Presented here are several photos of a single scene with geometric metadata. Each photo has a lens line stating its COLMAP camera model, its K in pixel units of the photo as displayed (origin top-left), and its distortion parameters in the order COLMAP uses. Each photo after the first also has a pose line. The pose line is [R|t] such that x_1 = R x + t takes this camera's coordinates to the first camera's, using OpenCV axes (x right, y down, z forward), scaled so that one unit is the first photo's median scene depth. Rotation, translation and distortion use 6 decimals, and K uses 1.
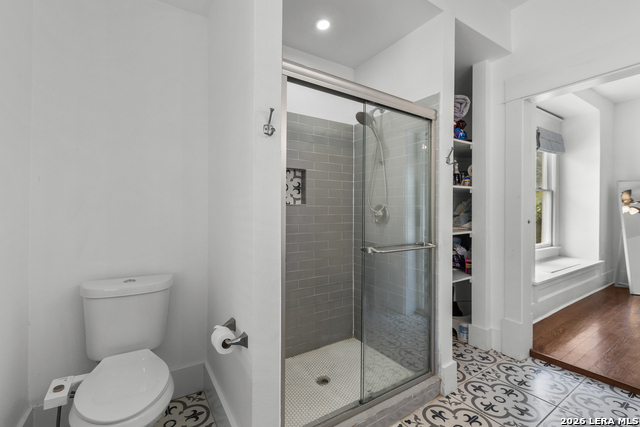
lens RADIAL K [[289.1, 0, 320.2], [0, 289.1, 210.8], [0, 0, 1]] dist [0.000815, 0.000058]
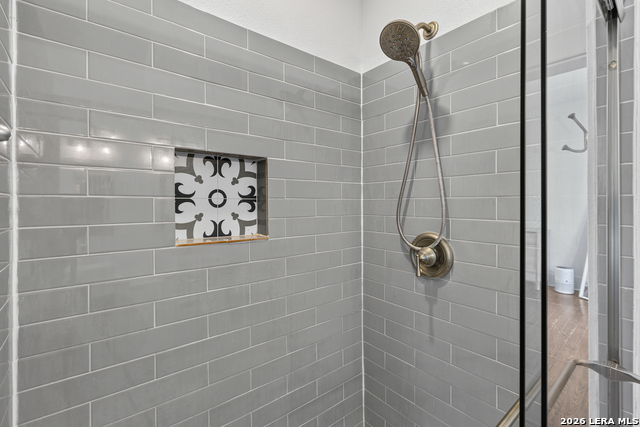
lens RADIAL K [[289.1, 0, 317.8], [0, 289.1, 214.3], [0, 0, 1]] dist [0.000815, 0.000058]
pose [[0.995886, -0.007076, 0.090334, -0.011978], [0.004086, 0.999439, 0.033246, -0.068725], [-0.090518, -0.032740, 0.995356, 0.535649]]
